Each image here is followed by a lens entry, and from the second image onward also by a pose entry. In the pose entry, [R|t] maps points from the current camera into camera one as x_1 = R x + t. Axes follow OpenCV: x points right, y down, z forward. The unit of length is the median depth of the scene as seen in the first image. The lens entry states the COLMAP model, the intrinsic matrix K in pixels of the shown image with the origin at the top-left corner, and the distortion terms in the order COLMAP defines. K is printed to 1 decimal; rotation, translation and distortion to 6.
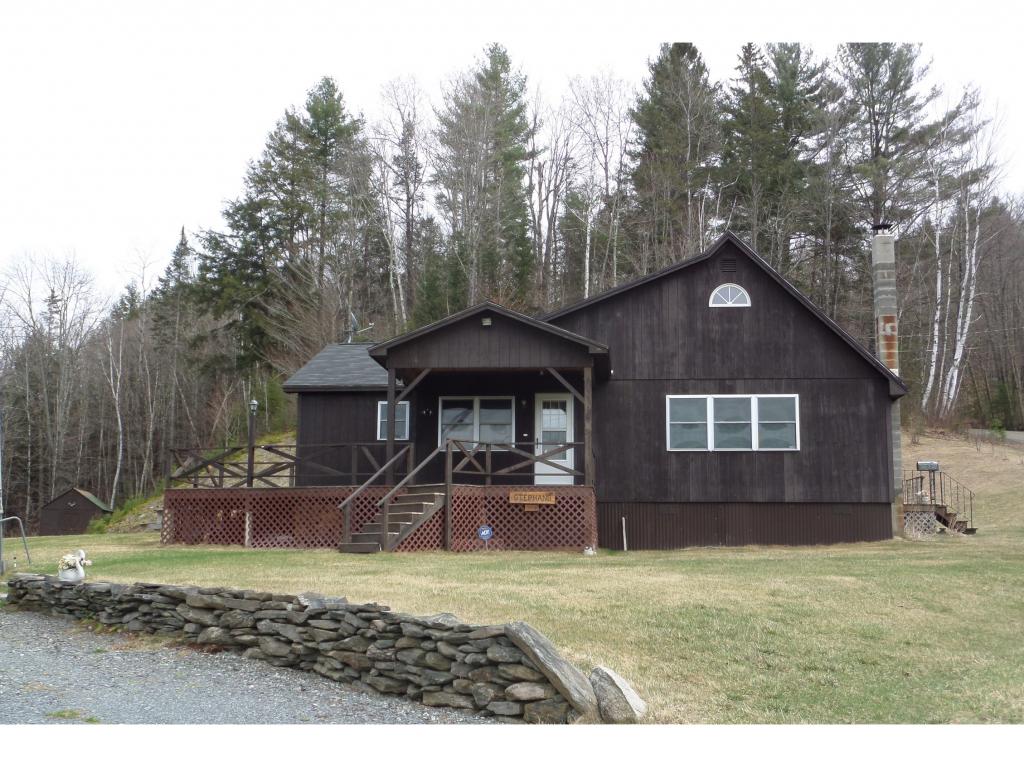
lens RADIAL K [[1215.9, 0, 512.0], [0, 1215.9, 383.5], [0, 0, 1]] dist [-0.008516, 0.021265]
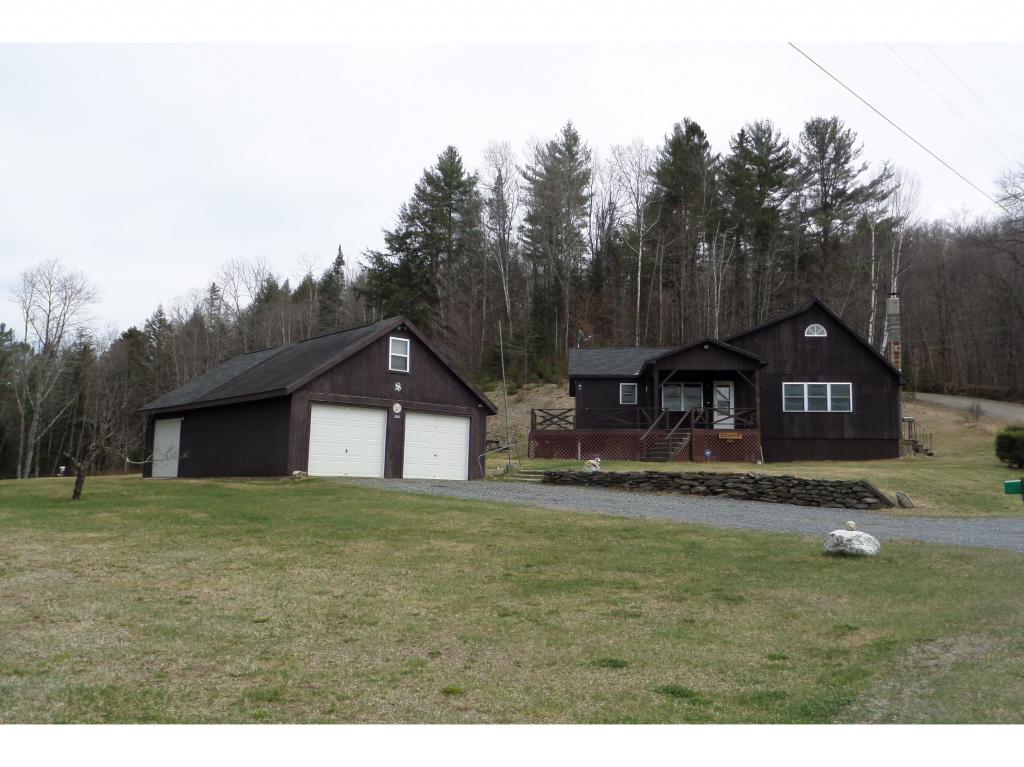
lens RADIAL K [[956.7, 0, 512.4], [0, 956.7, 365.5], [0, 0, 1]] dist [-0.006728, -0.005691]
pose [[0.999490, 0.007852, 0.030953, -0.121981], [-0.008585, 0.999684, 0.023606, -0.017256], [-0.030758, -0.023860, 0.999242, -0.173616]]
